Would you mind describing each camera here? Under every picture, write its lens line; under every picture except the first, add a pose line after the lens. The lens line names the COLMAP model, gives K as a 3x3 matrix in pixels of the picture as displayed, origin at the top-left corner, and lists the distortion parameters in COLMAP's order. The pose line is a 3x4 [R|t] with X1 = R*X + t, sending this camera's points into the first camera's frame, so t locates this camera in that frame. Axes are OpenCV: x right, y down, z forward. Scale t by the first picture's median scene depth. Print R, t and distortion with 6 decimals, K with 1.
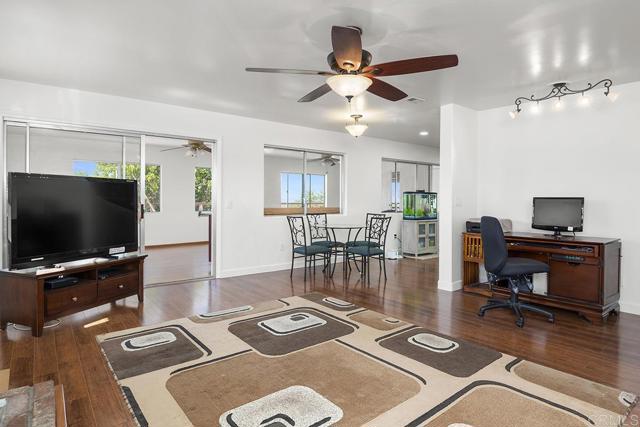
lens RADIAL K [[360.1, 0, 321.6], [0, 360.1, 203.2], [0, 0, 1]] dist [-0.017838, -0.000904]
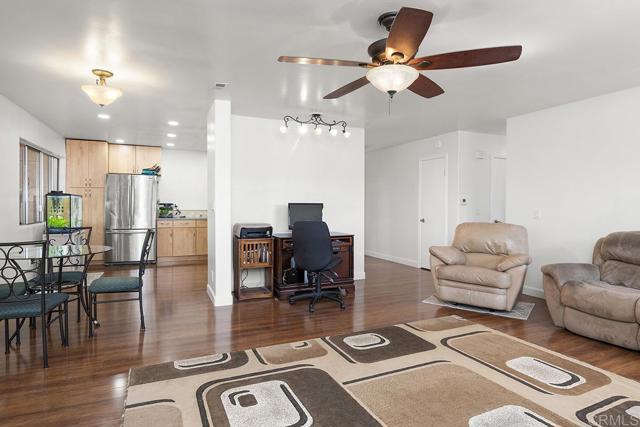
lens RADIAL K [[360.1, 0, 321.6], [0, 360.1, 203.2], [0, 0, 1]] dist [-0.017838, -0.000904]
pose [[0.247686, -0.000911, 0.968840, -0.670532], [0.007036, 0.999975, -0.000858, -0.017411], [-0.968815, 0.007029, 0.247686, 0.768684]]
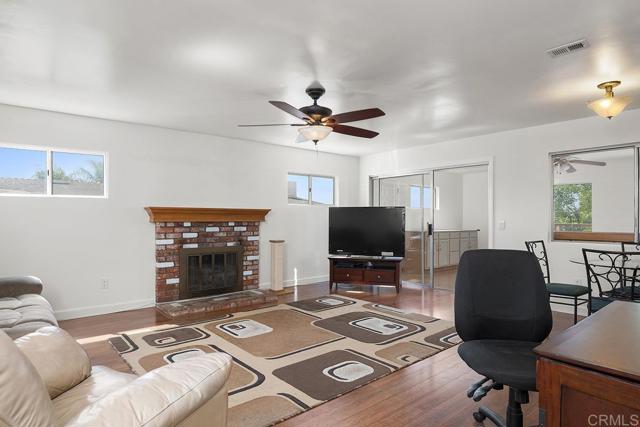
lens RADIAL K [[362.1, 0, 320.0], [0, 362.1, 213.5], [0, 0, 1]] dist [-0.014041, 0.000019]
pose [[0.025801, -0.022250, -0.999419, 1.124930], [-0.013430, 0.999654, -0.022602, -0.001246], [0.999577, 0.014005, 0.025493, 0.797329]]
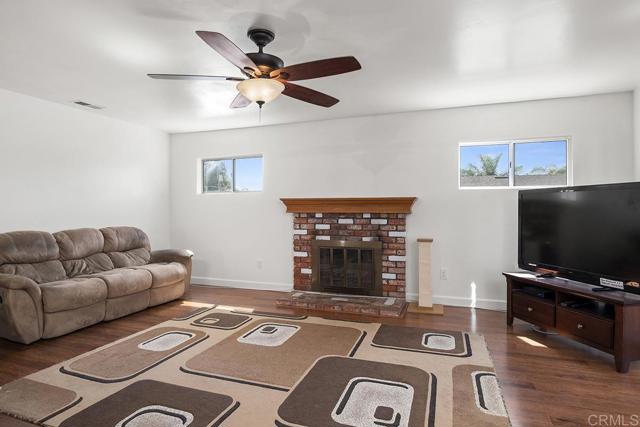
lens RADIAL K [[359.4, 0, 320.0], [0, 359.4, 213.5], [0, 0, 1]] dist [-0.018509, -0.000857]
pose [[-0.854796, -0.001365, -0.518963, 0.349701], [-0.013443, 0.999719, 0.019513, -0.018734], [0.518790, 0.023656, -0.854574, 1.532820]]
